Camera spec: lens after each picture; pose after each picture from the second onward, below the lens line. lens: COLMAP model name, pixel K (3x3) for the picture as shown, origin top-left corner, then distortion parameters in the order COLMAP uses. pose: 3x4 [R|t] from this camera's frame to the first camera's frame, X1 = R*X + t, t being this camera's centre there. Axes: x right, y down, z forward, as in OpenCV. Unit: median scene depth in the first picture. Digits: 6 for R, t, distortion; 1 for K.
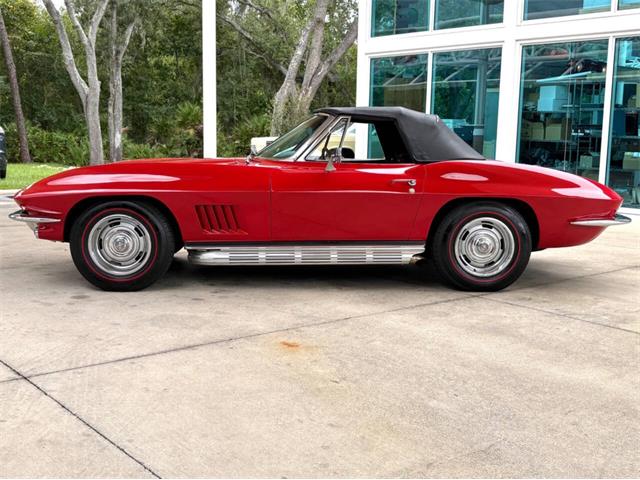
lens RADIAL K [[811.0, 0, 320.0], [0, 811.0, 240.0], [0, 0, 1]] dist [0.192143, -0.633952]
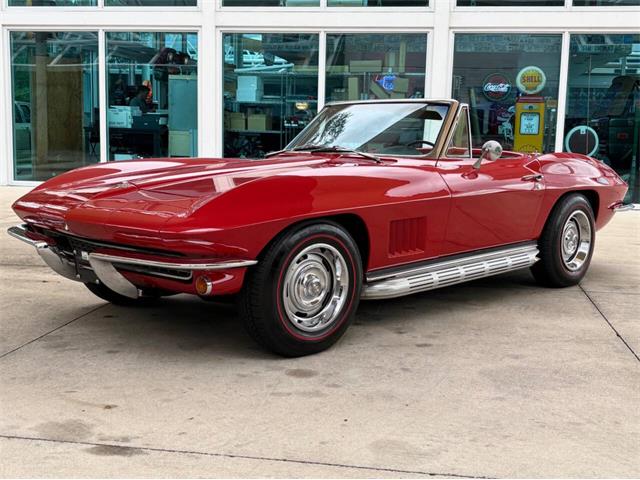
lens RADIAL K [[779.9, 0, 308.6], [0, 779.9, 241.6], [0, 0, 1]] dist [0.147924, -0.578373]
pose [[0.764953, -0.085052, 0.638446, -0.290091], [0.073037, 0.996304, 0.045215, -0.025363], [-0.639931, 0.012043, 0.768338, 0.224736]]
